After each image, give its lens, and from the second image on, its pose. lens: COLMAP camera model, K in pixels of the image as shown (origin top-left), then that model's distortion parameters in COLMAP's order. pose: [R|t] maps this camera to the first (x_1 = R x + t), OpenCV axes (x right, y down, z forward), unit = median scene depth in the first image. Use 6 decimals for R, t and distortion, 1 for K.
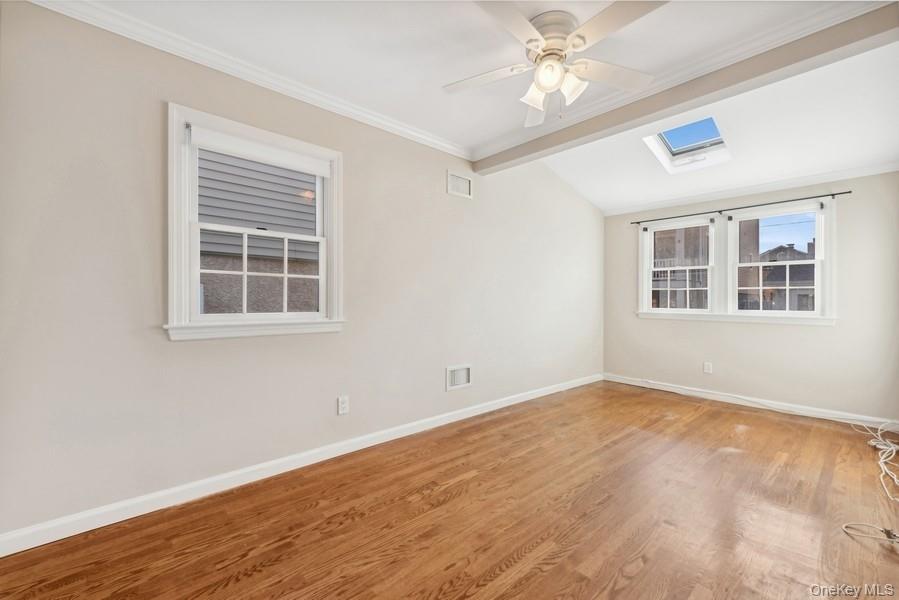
lens RADIAL K [[390.9, 0, 449.5], [0, 390.9, 300.0], [0, 0, 1]] dist [0.000200, -0.000131]
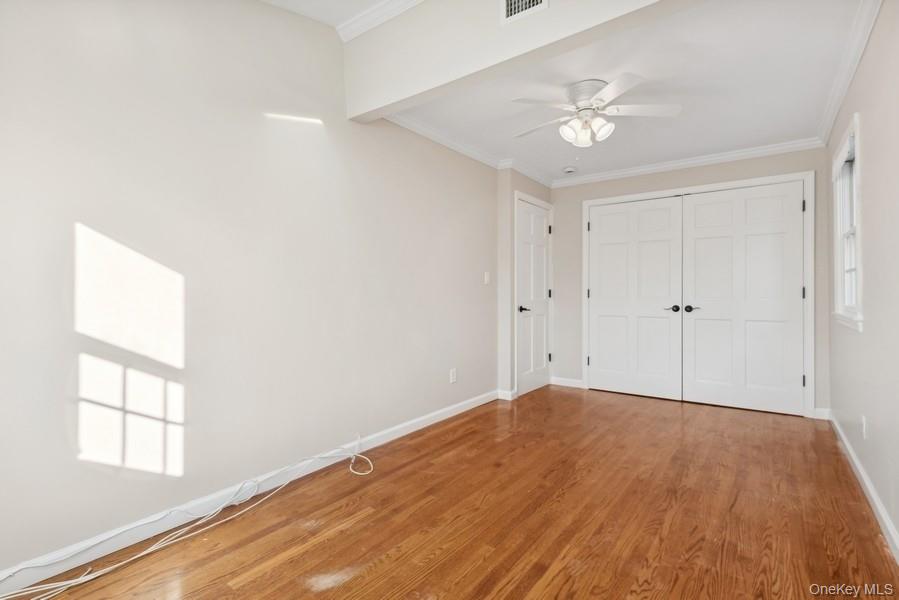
lens RADIAL K [[418.6, 0, 447.5], [0, 418.6, 289.7], [0, 0, 1]] dist [-0.000527, -0.000077]
pose [[-0.984843, -0.006676, -0.173320, 0.705432], [-0.005202, 0.999946, -0.008956, 0.003338], [0.173370, -0.007918, -0.984825, 1.681710]]
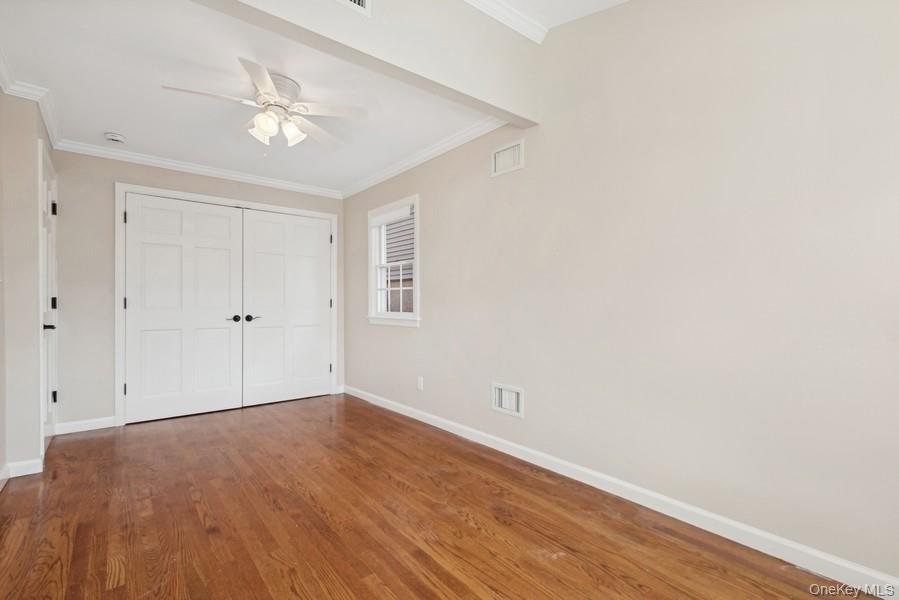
lens RADIAL K [[417.2, 0, 450.9], [0, 417.2, 306.5], [0, 0, 1]] dist [-0.000049, 0.000020]
pose [[-0.072008, -0.000119, -0.997404, 1.124836], [-0.003744, 0.999993, 0.000151, 0.007588], [0.997397, 0.003746, -0.072008, 1.199023]]
